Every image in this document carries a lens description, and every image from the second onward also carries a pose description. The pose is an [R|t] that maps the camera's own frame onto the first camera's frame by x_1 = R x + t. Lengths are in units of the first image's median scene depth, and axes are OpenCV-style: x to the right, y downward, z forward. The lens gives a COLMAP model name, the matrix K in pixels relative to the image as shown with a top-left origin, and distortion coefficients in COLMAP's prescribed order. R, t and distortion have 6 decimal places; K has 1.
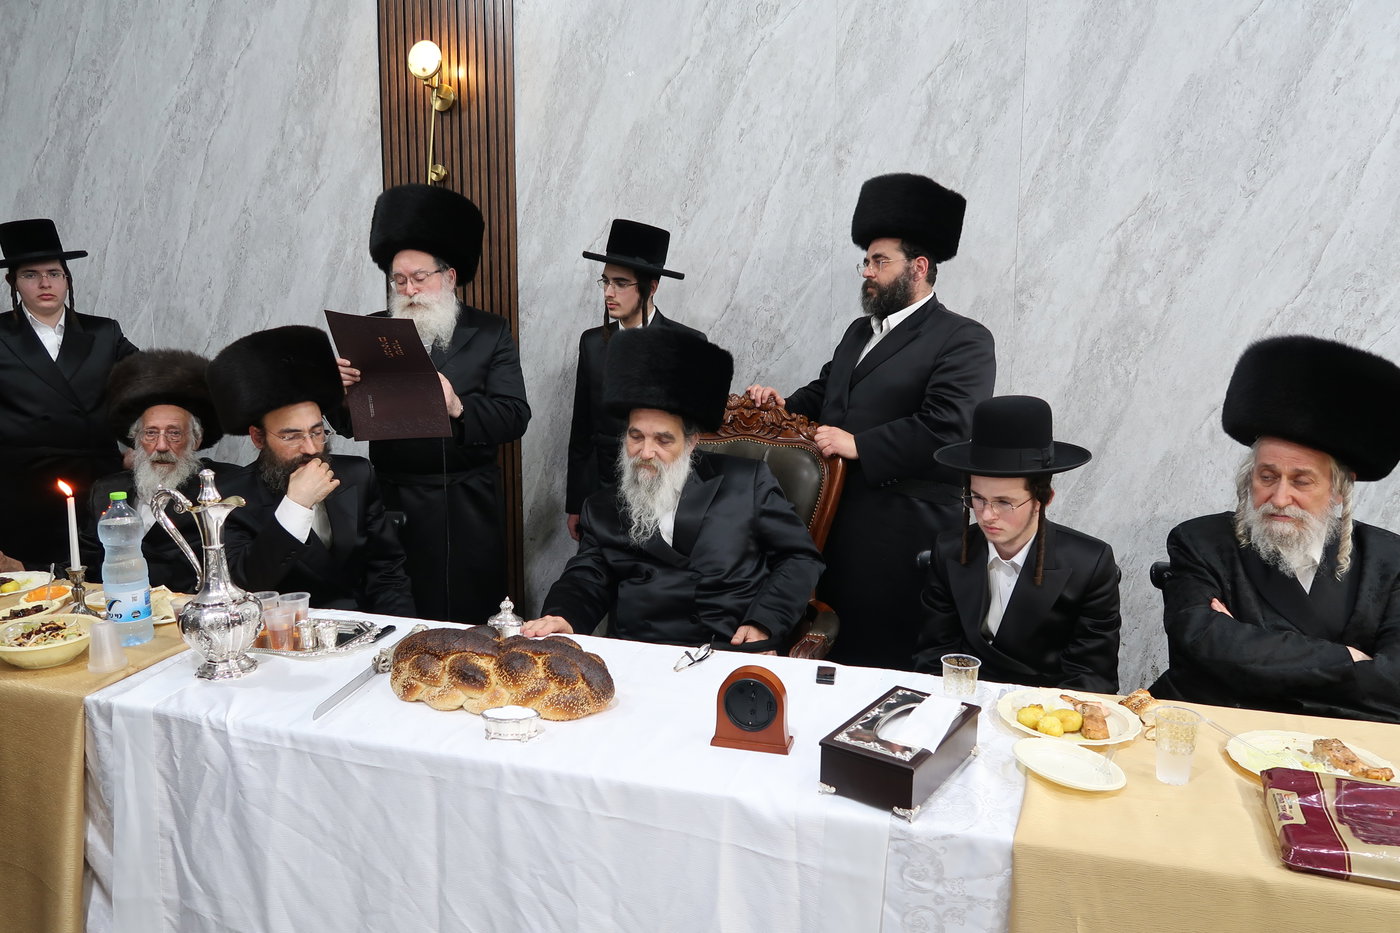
lens RADIAL K [[940.6, 0, 696.4], [0, 940.6, 467.7], [0, 0, 1]] dist [-0.028524, 0.008003]
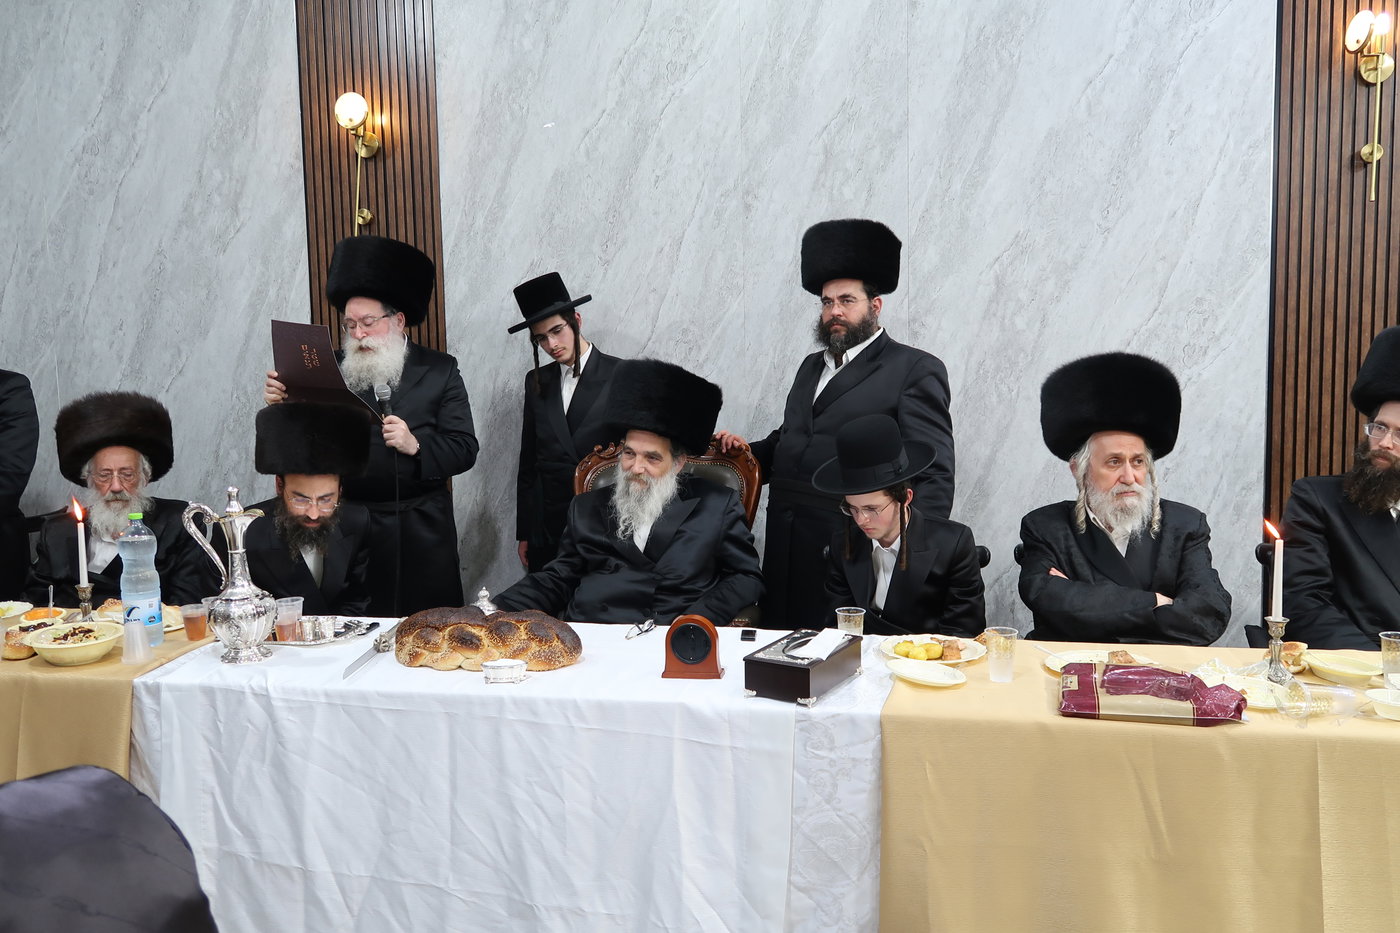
lens RADIAL K [[1104.5, 0, 693.5], [0, 1104.5, 466.9], [0, 0, 1]] dist [0.011440, -0.007821]
pose [[0.995826, -0.032197, 0.085401, -0.029820], [0.036354, 0.998206, -0.047573, 0.036726], [-0.083716, 0.050480, 0.995210, -0.262203]]
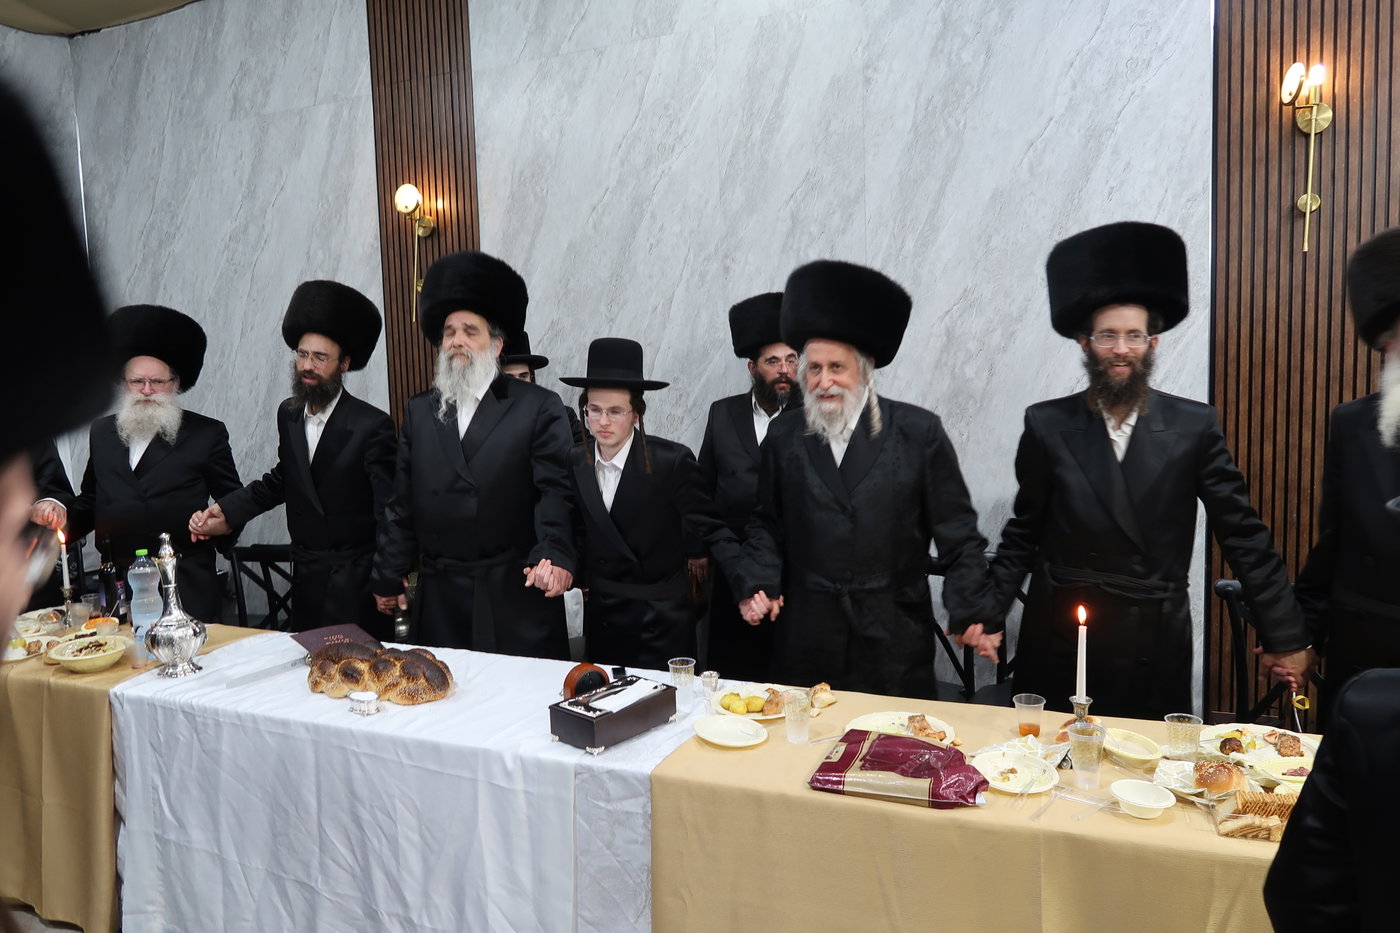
lens RADIAL K [[940.6, 0, 699.2], [0, 940.6, 468.3], [0, 0, 1]] dist [-0.028524, 0.008003]
pose [[0.994339, -0.026173, -0.102983, 0.235863], [0.021790, 0.998818, -0.043460, -0.012705], [0.103999, 0.040970, 0.993733, -0.210796]]
